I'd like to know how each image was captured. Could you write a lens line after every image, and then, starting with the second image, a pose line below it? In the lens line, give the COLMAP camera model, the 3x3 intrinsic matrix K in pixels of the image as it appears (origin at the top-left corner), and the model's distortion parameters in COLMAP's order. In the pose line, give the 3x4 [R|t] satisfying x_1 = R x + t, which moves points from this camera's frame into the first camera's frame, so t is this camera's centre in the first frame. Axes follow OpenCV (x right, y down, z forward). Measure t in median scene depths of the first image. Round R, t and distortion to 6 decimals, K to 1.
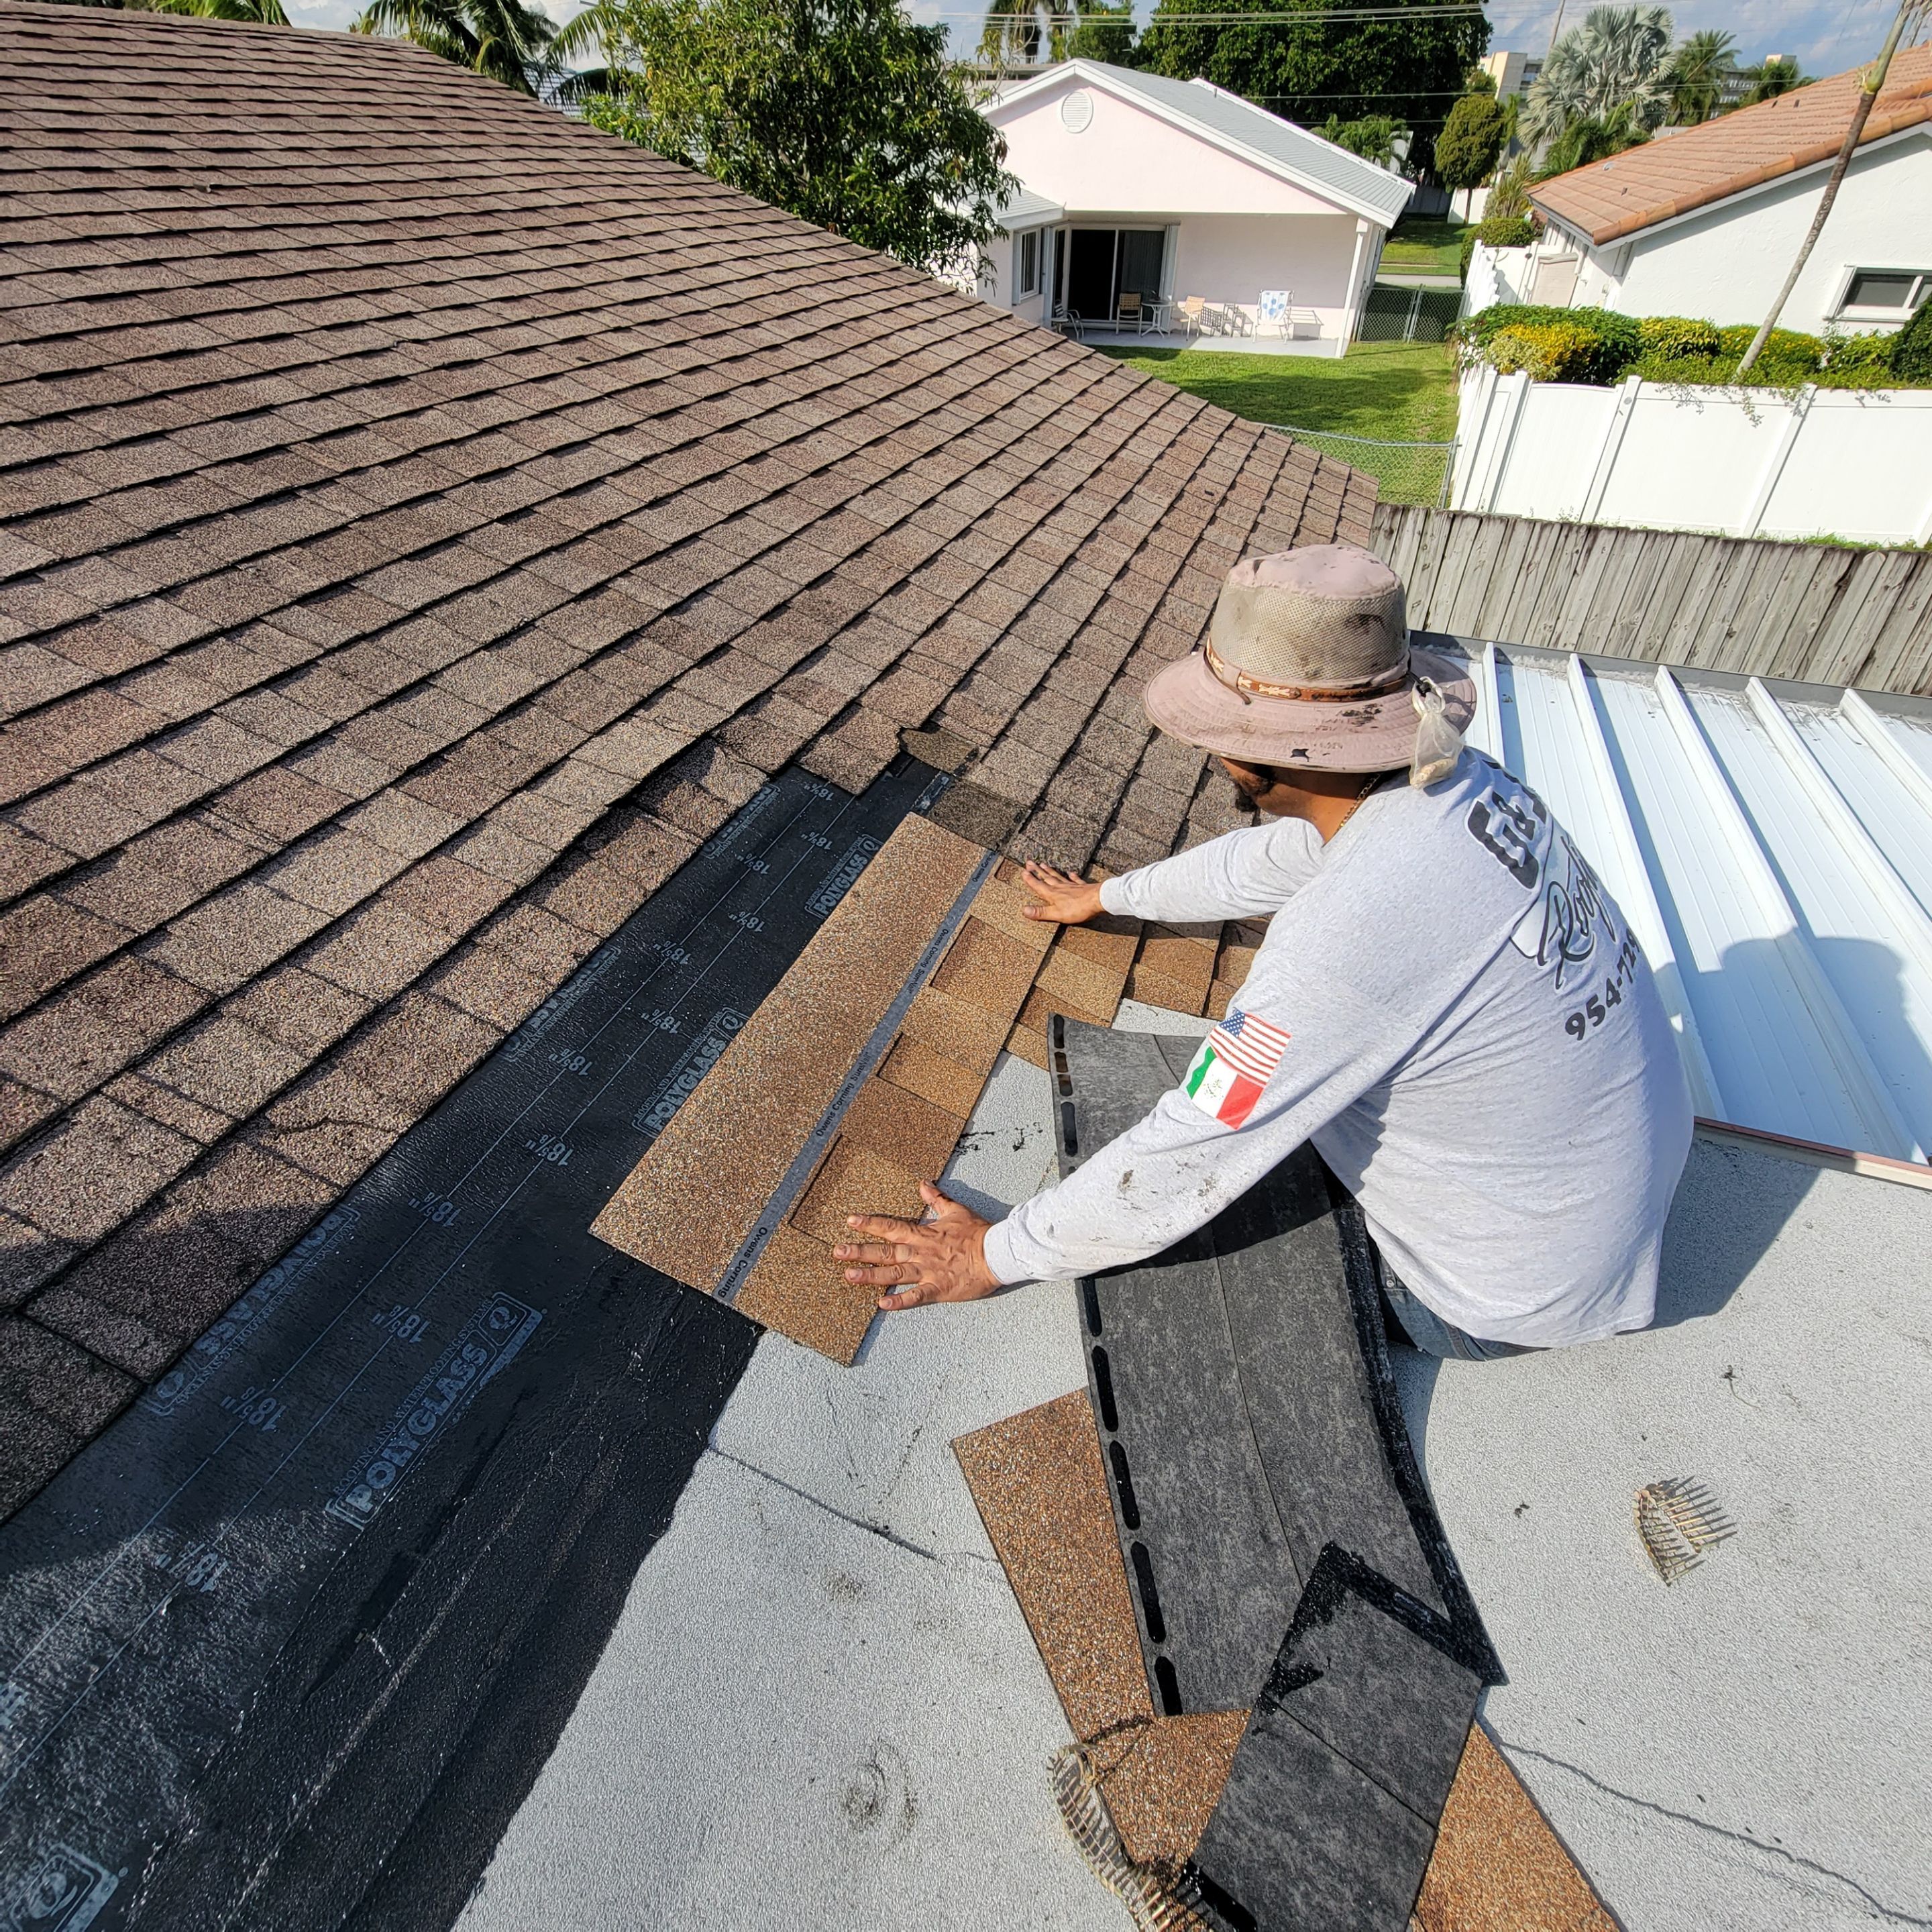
lens RADIAL K [[1049.1, 0, 972.4], [0, 1049.1, 961.9], [0, 0, 1]] dist [-0.000913, 0.000103]
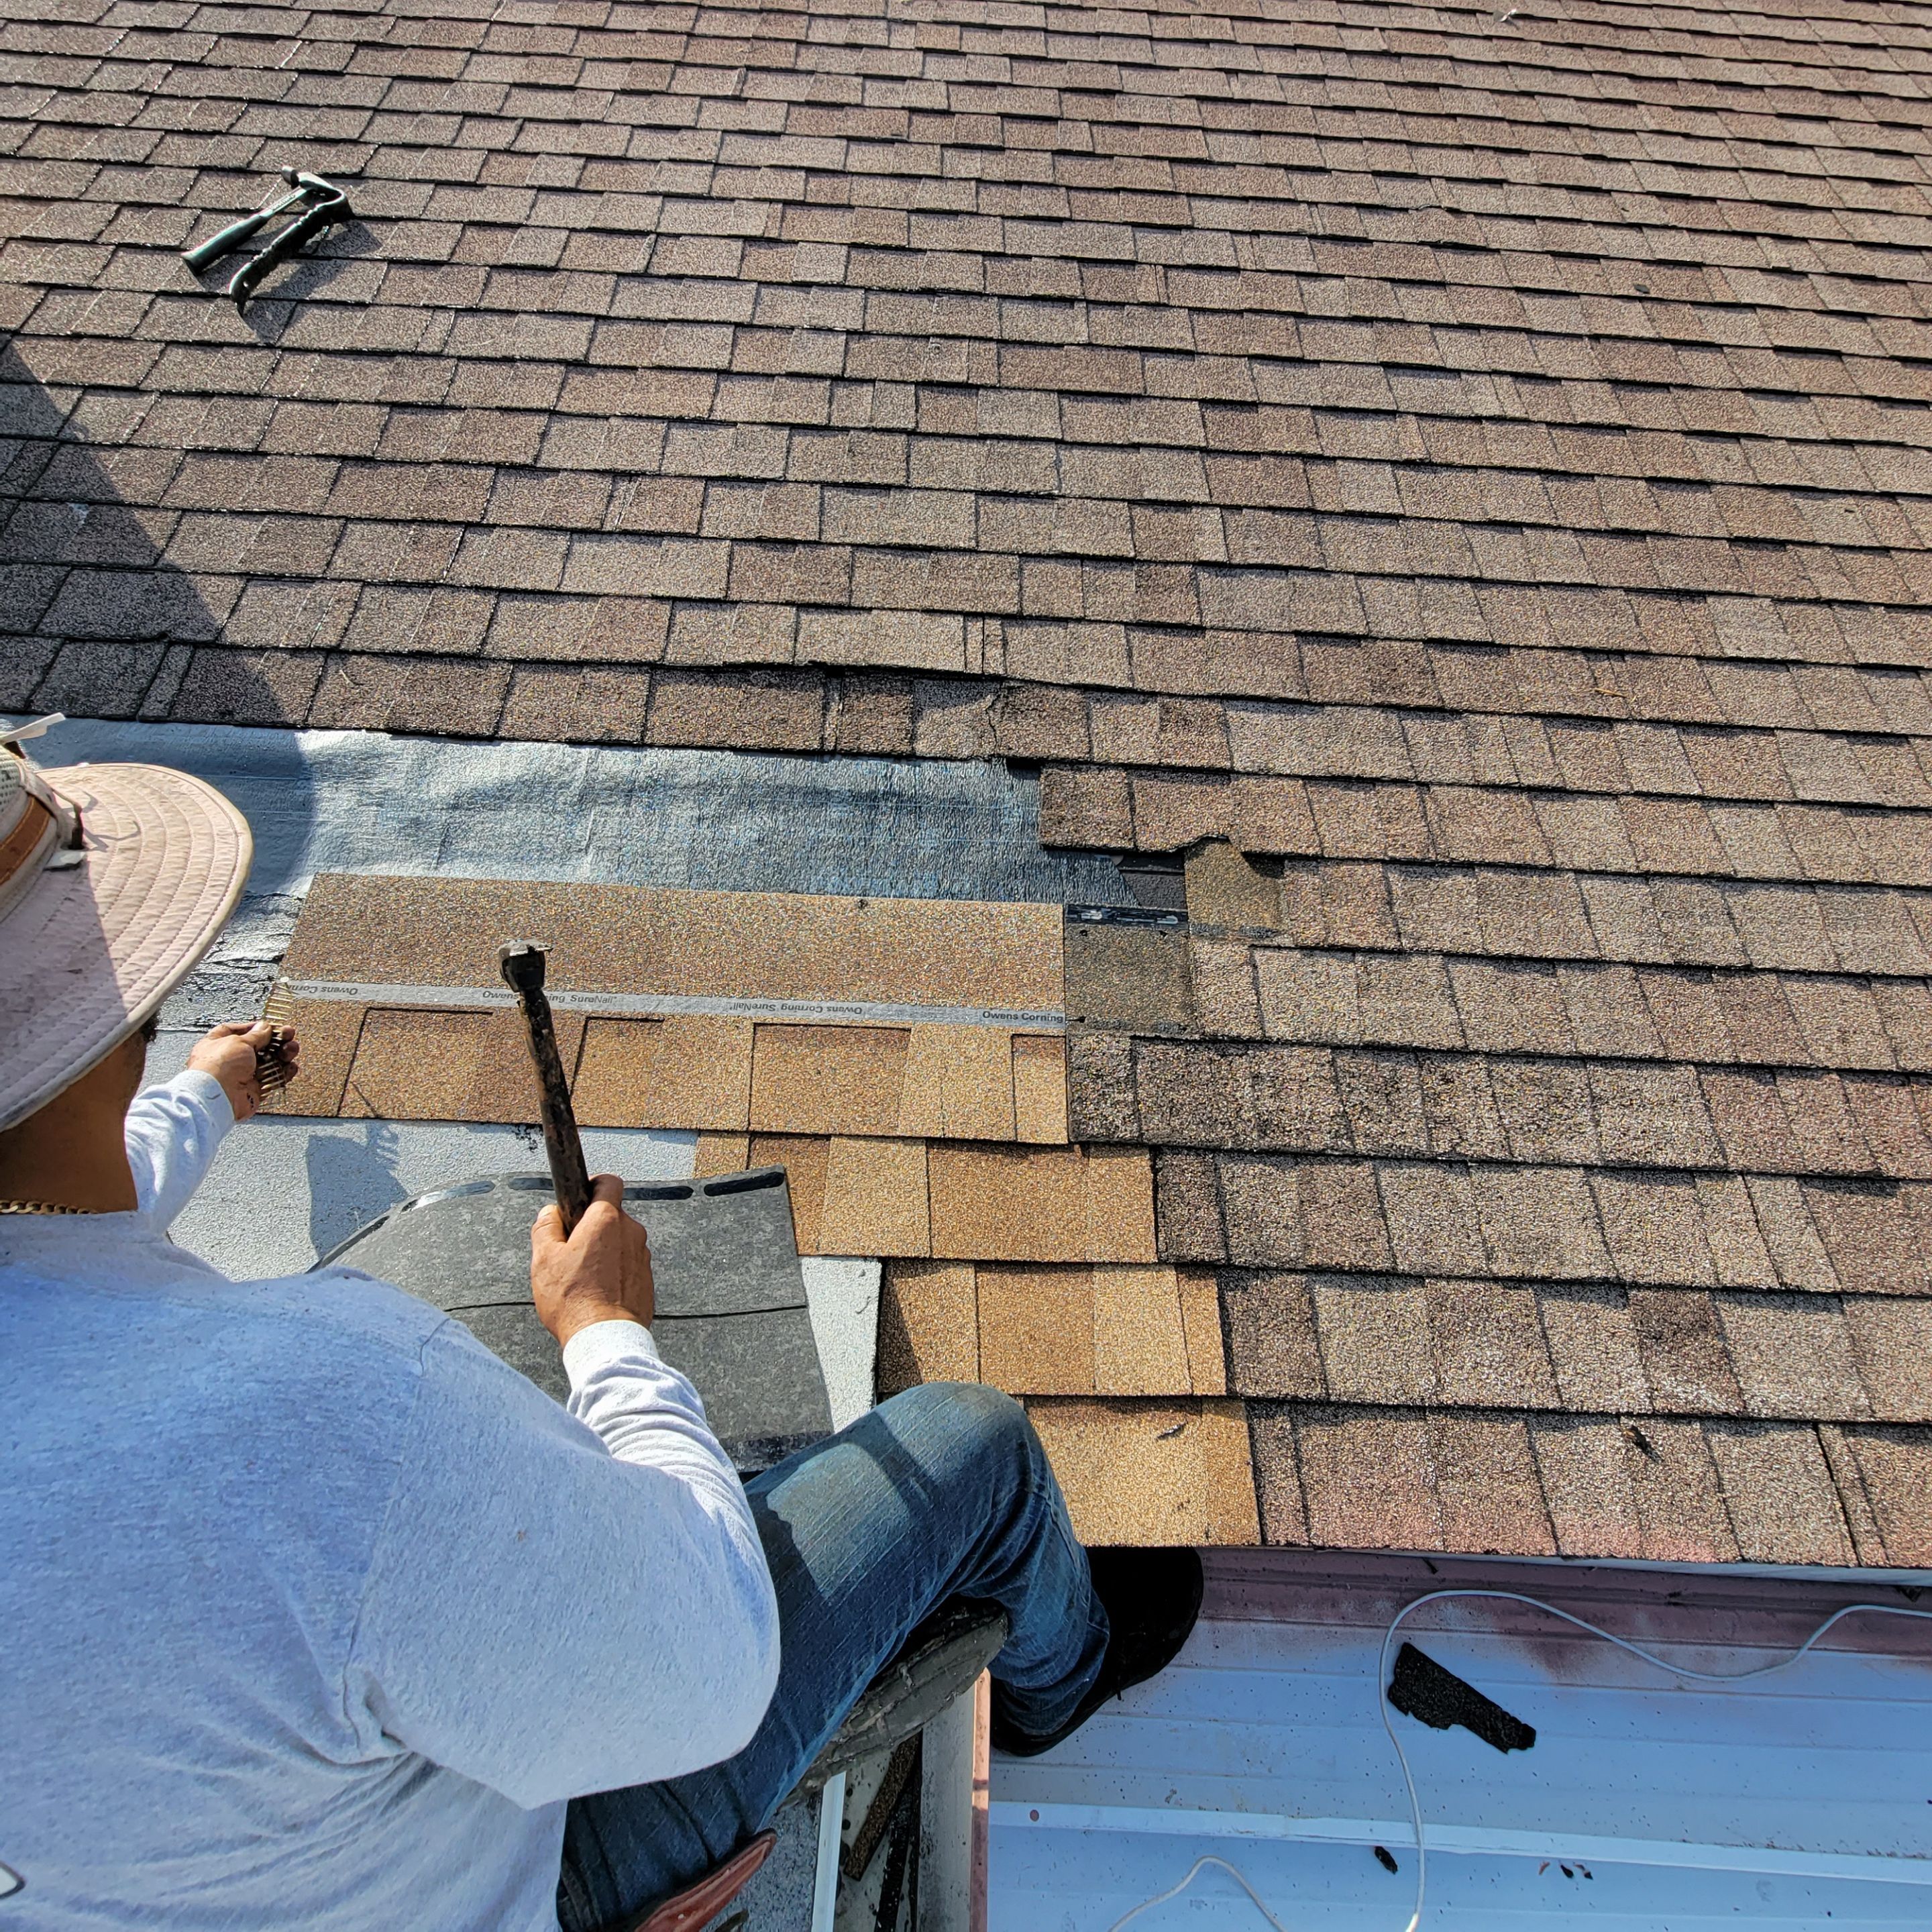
lens RADIAL K [[1049.1, 0, 962.5], [0, 1049.1, 975.4], [0, 0, 1]] dist [-0.000913, 0.000103]
pose [[0.318886, 0.674494, -0.665860, 0.068097], [-0.626083, 0.677347, 0.386292, -0.053926], [0.711570, 0.293701, 0.638286, 0.076657]]
